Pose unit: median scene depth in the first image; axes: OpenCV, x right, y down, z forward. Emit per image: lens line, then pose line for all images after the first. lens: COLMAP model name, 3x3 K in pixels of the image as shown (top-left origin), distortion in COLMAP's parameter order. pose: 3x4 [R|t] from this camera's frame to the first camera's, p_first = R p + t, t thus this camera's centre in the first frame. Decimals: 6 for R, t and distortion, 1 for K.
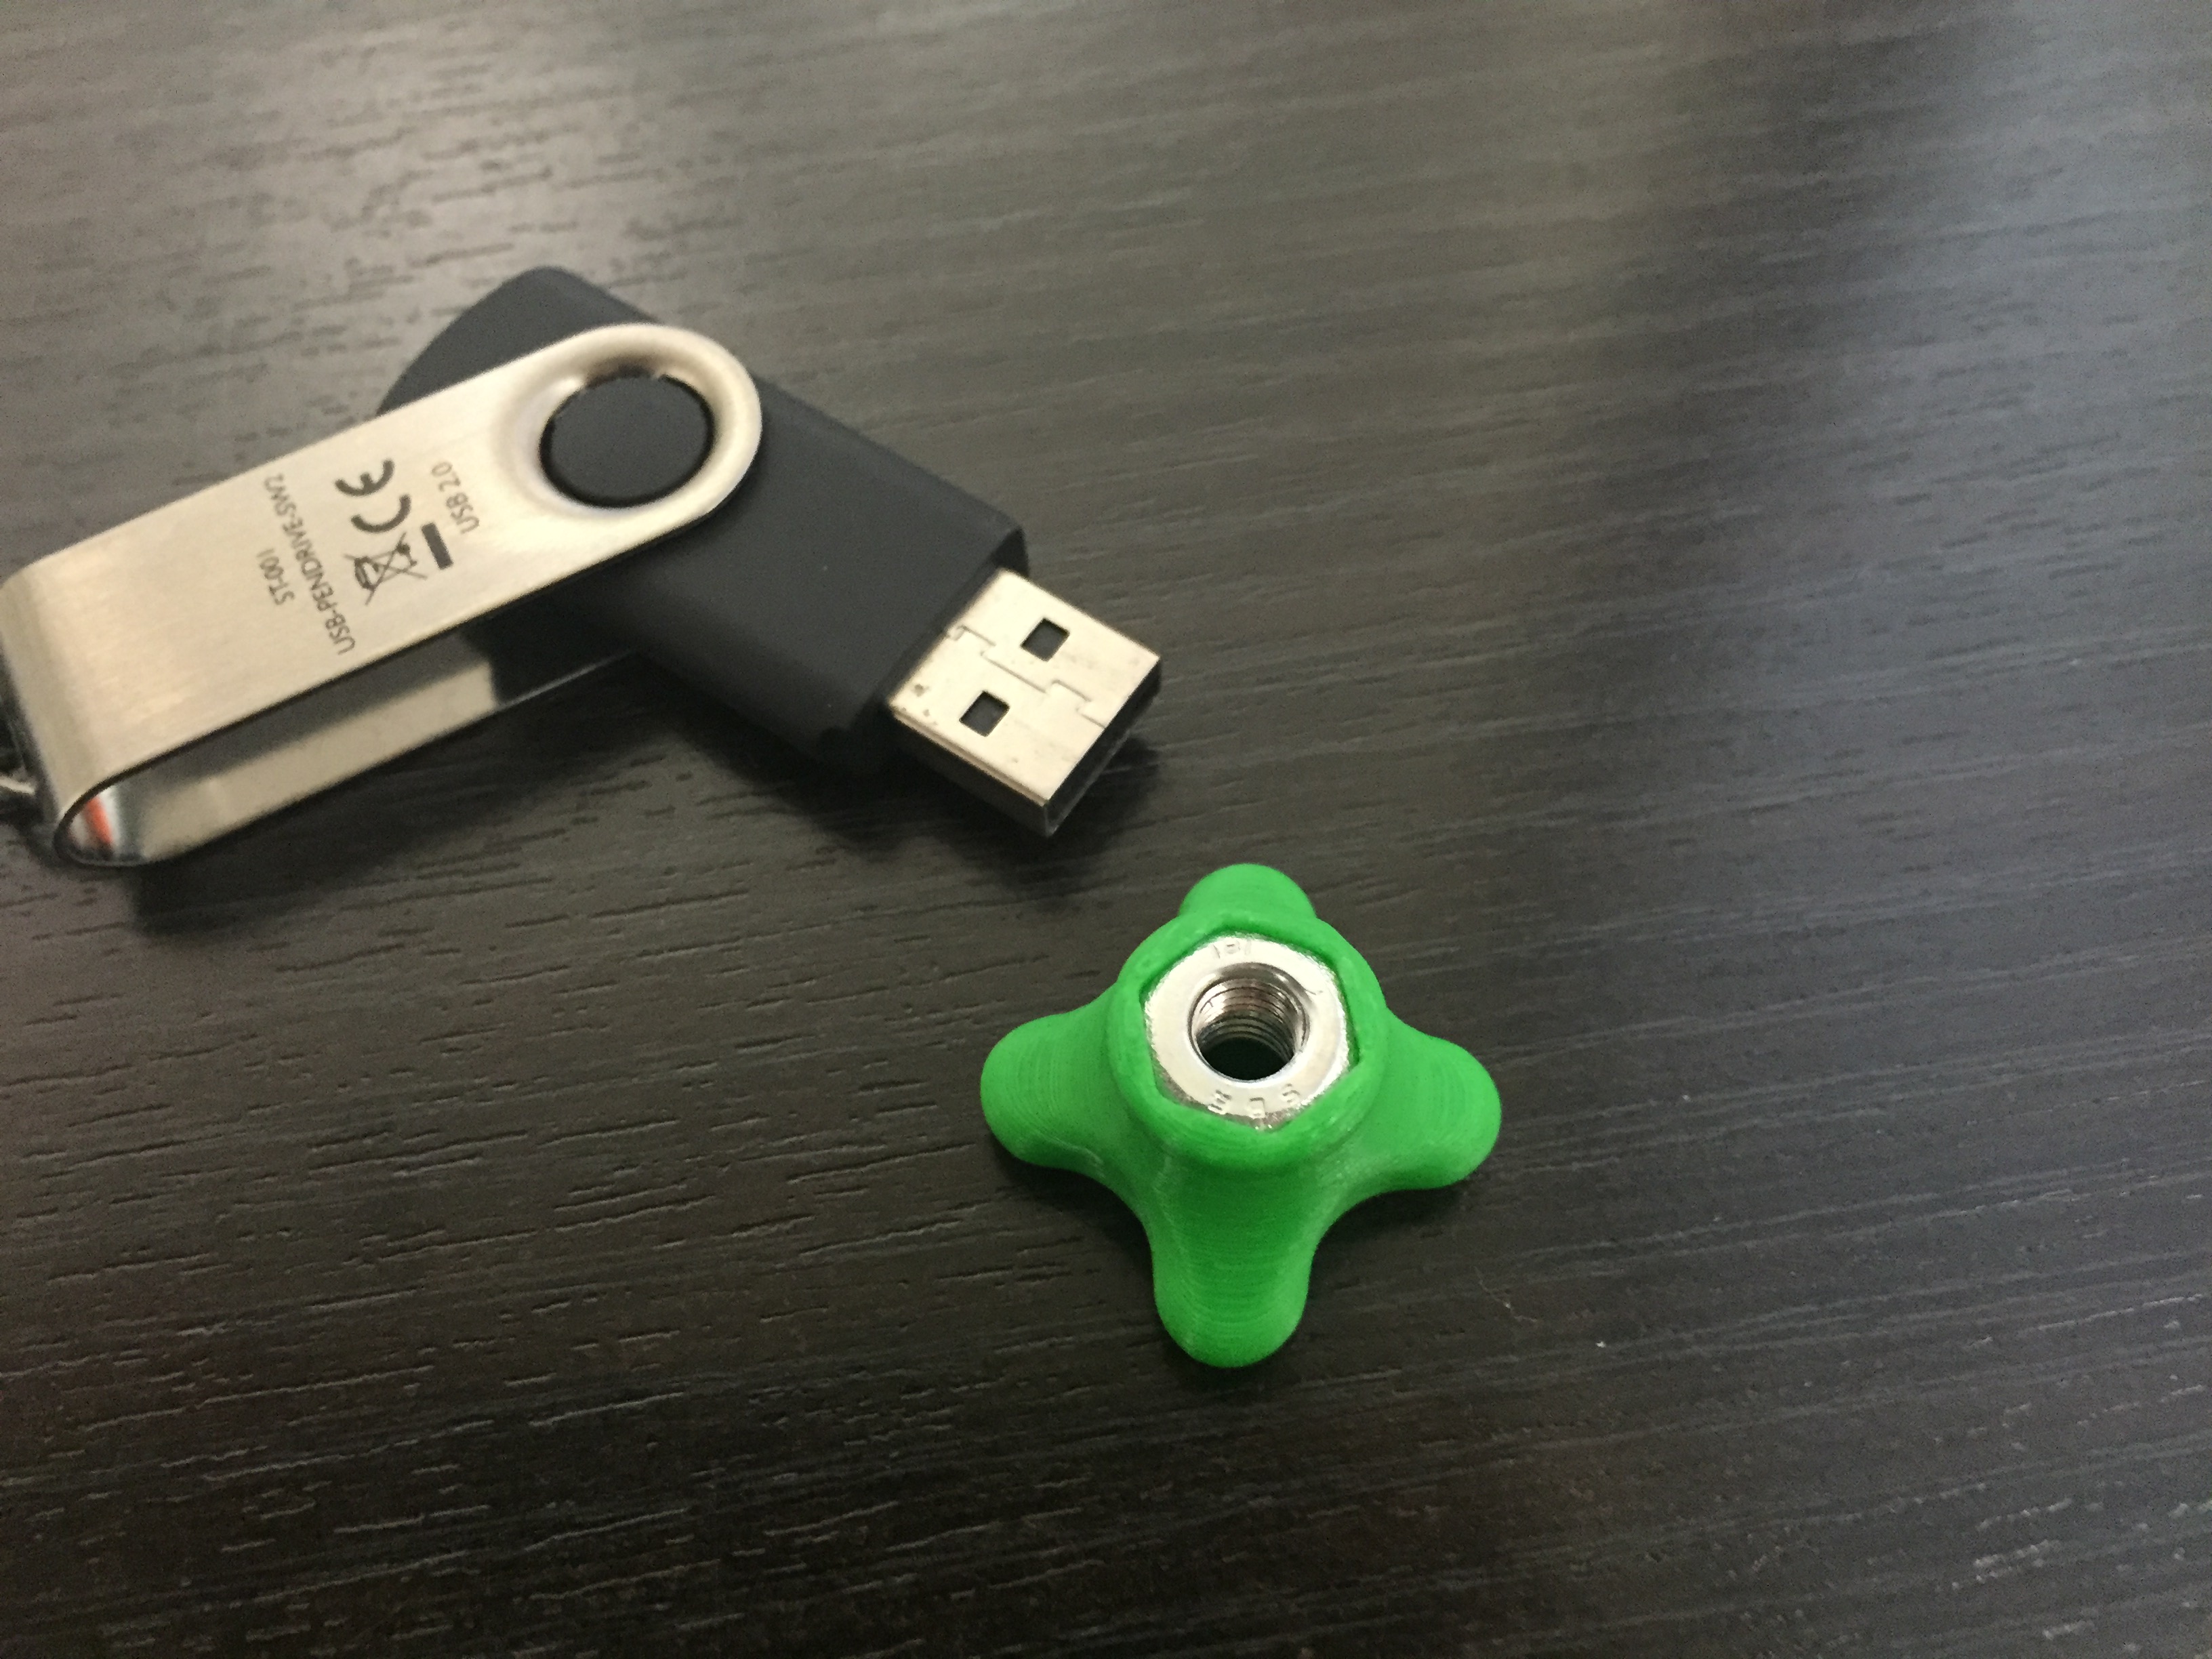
lens RADIAL K [[1995.0, 0, 1106.0], [0, 1995.0, 829.5], [0, 0, 1]] dist [0.054369, -0.131768]
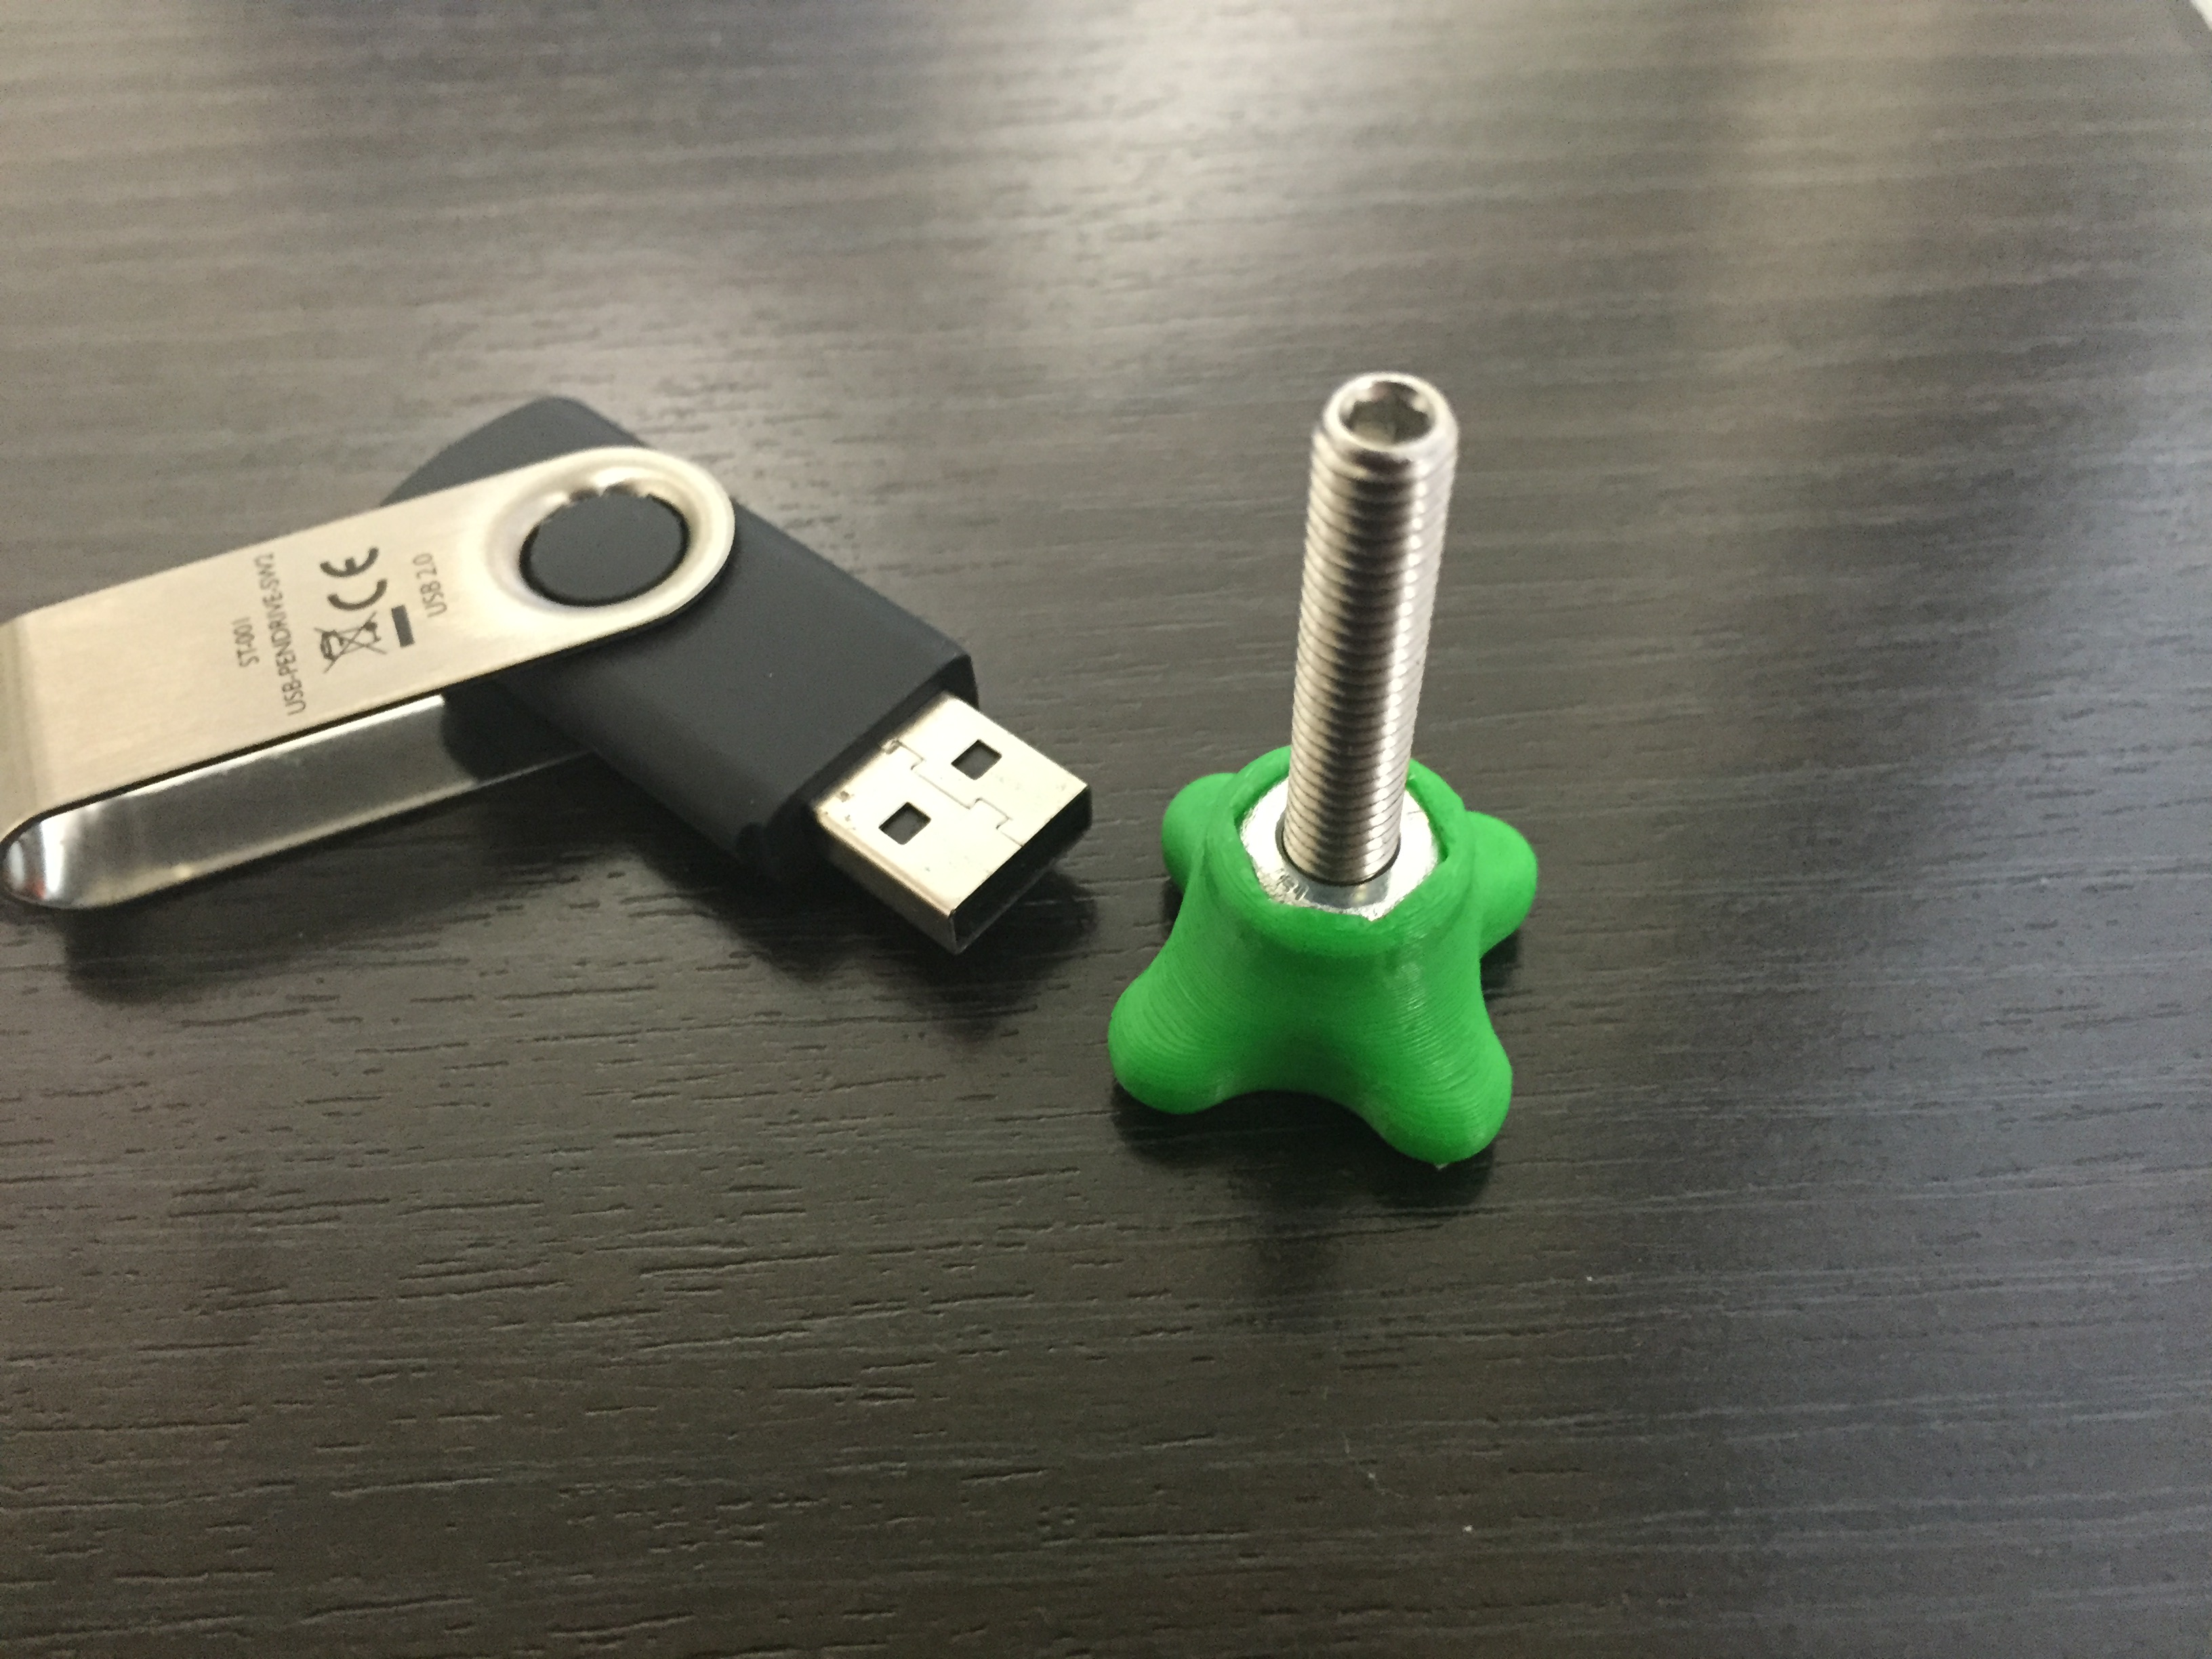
lens RADIAL K [[1995.0, 0, 1106.0], [0, 1995.0, 829.5], [0, 0, 1]] dist [0.054369, -0.131768]
pose [[0.994043, 0.083126, -0.070486, 0.107341], [-0.093712, 0.982104, -0.163370, 0.096414], [0.055644, 0.169003, 0.984044, 0.026117]]
